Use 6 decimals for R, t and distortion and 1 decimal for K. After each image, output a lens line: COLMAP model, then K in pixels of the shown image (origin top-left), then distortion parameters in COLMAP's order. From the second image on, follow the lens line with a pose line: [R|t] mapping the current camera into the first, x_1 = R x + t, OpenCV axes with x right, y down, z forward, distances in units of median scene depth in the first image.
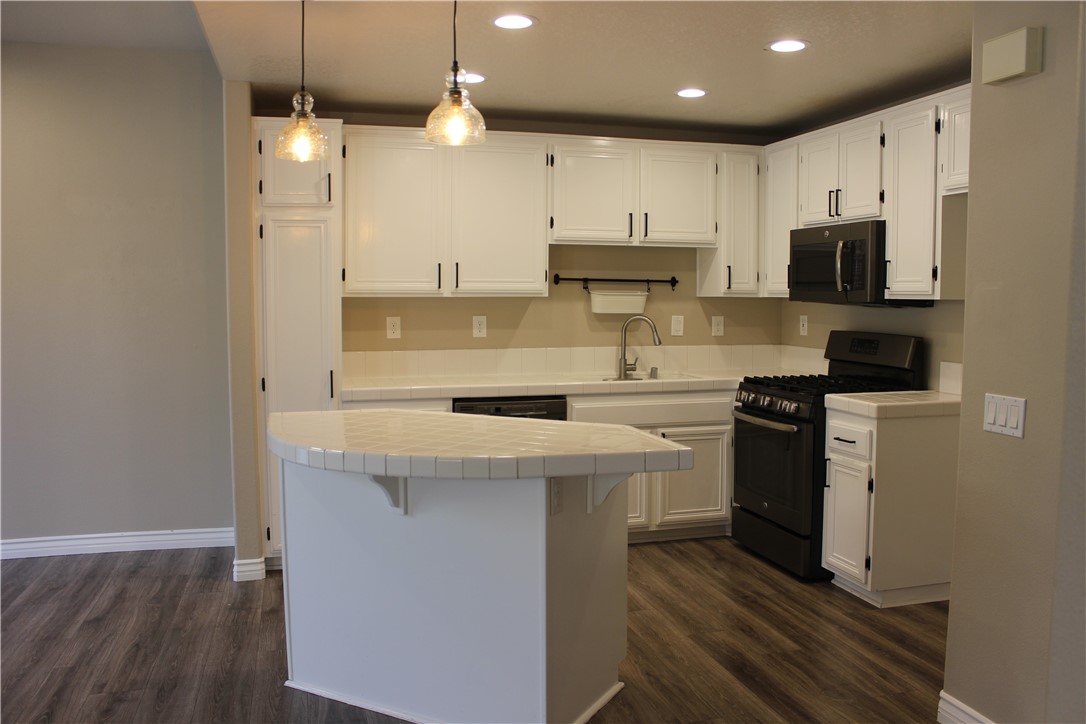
lens RADIAL K [[895.6, 0, 543.0], [0, 895.6, 362.0], [0, 0, 1]] dist [-0.163747, 0.138568]
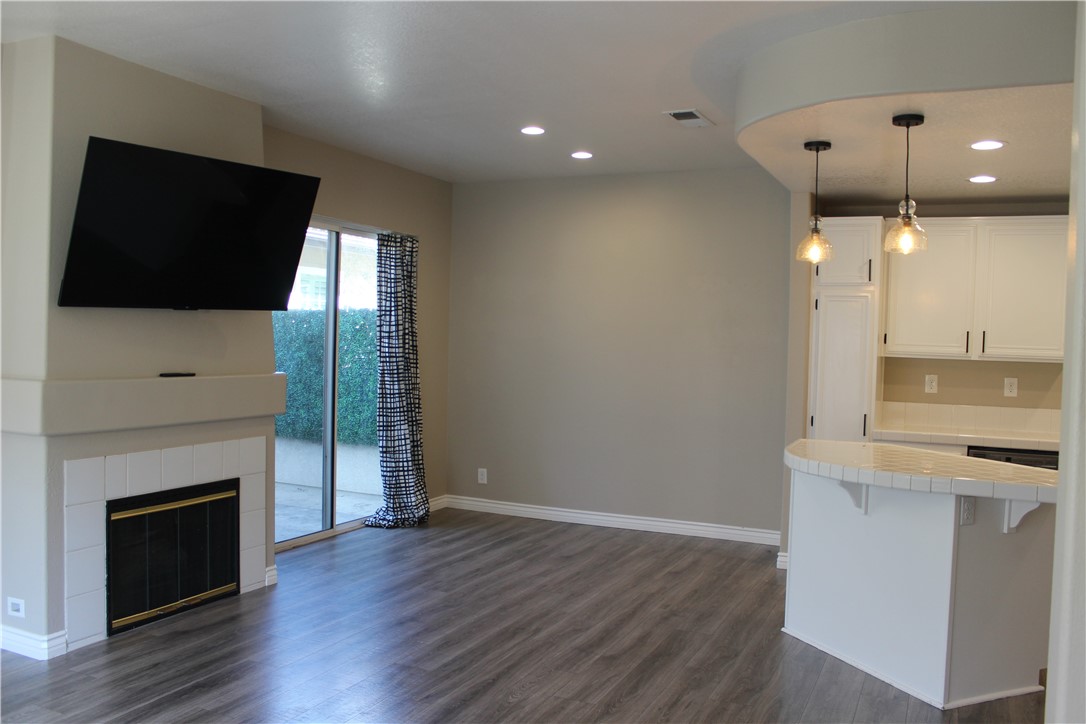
lens RADIAL K [[889.3, 0, 543.0], [0, 889.3, 362.0], [0, 0, 1]] dist [-0.171017, 0.140065]
pose [[0.759059, 0.038344, -0.649892, 0.216059], [-0.076462, 0.996606, -0.030505, 0.008293], [0.646516, 0.072847, 0.759414, -0.245016]]
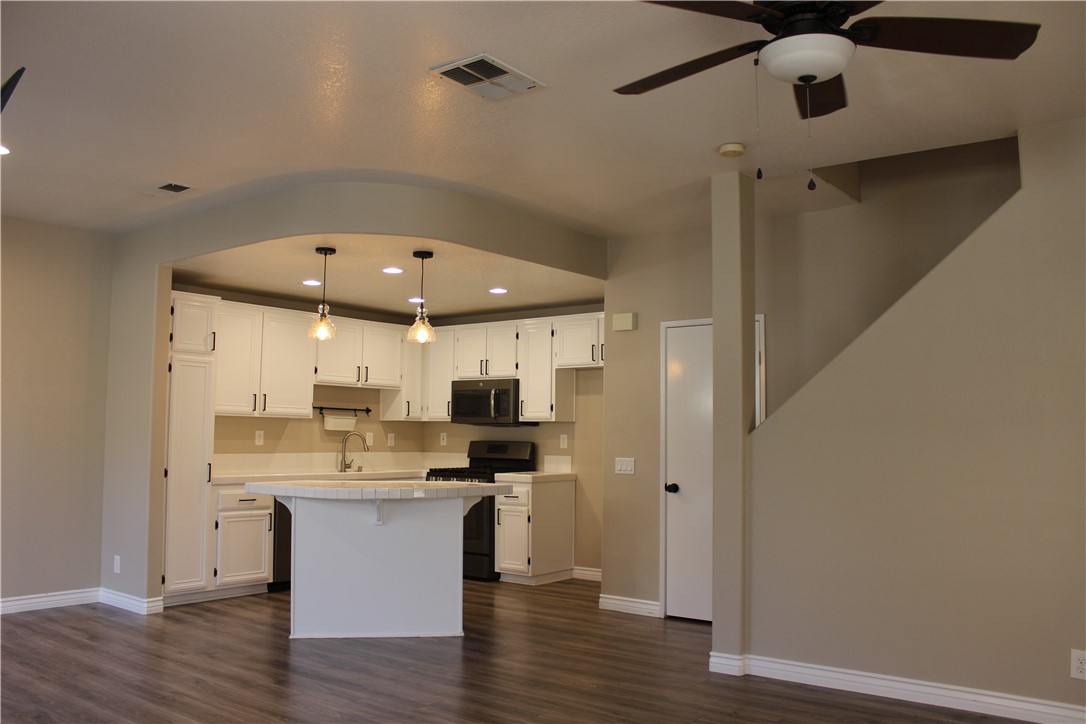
lens RADIAL K [[895.6, 0, 543.0], [0, 895.6, 362.0], [0, 0, 1]] dist [-0.163747, 0.138568]
pose [[0.795931, 0.055069, 0.602877, -0.685209], [0.037147, 0.989535, -0.139430, 0.066094], [-0.604247, 0.133372, 0.785556, -0.506151]]
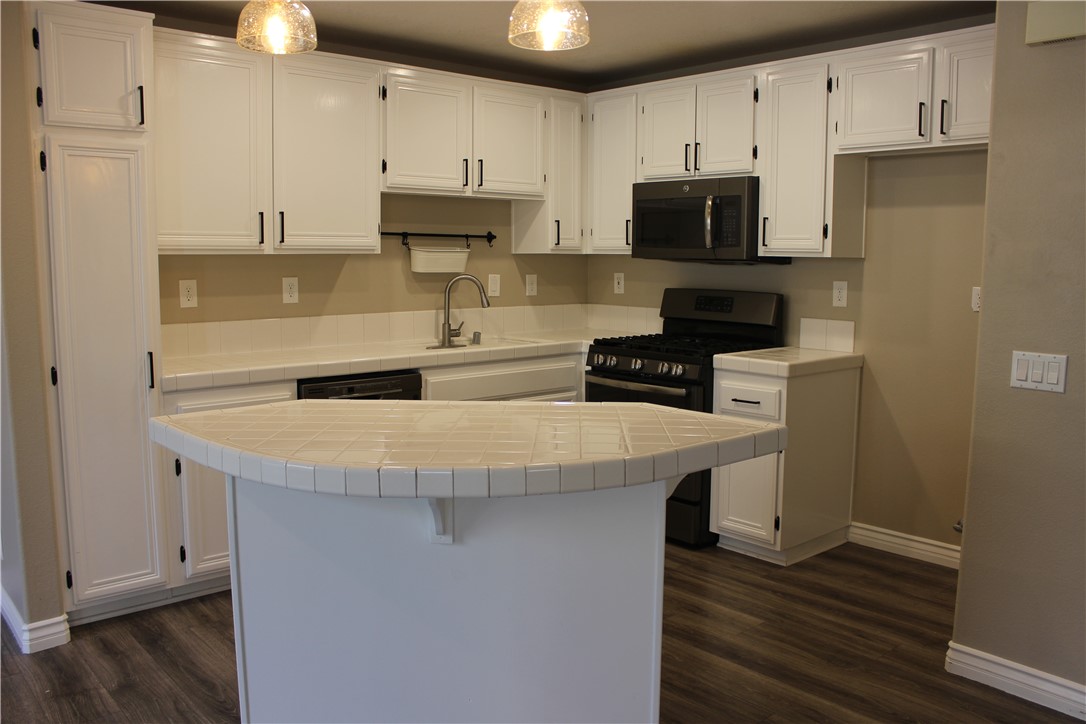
lens RADIAL K [[895.6, 0, 543.0], [0, 895.6, 362.0], [0, 0, 1]] dist [-0.163747, 0.138568]
pose [[0.899628, -0.048237, 0.433985, -0.259749], [0.027888, 0.998198, 0.053139, -0.012215], [-0.435766, -0.035702, 0.899351, 0.192833]]
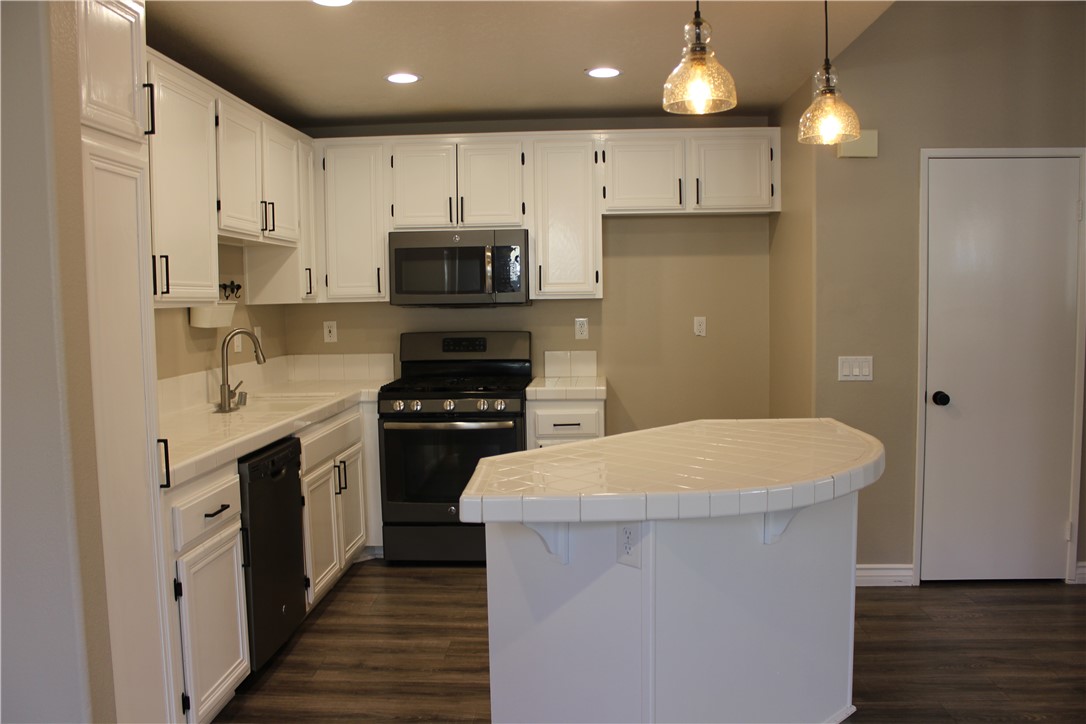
lens RADIAL K [[889.3, 0, 543.0], [0, 889.3, 362.0], [0, 0, 1]] dist [-0.171017, 0.140065]
pose [[0.314012, -0.075815, 0.946387, -0.669767], [0.085923, 0.994985, 0.051199, -0.047126], [-0.945523, 0.065239, 0.318951, 0.600640]]
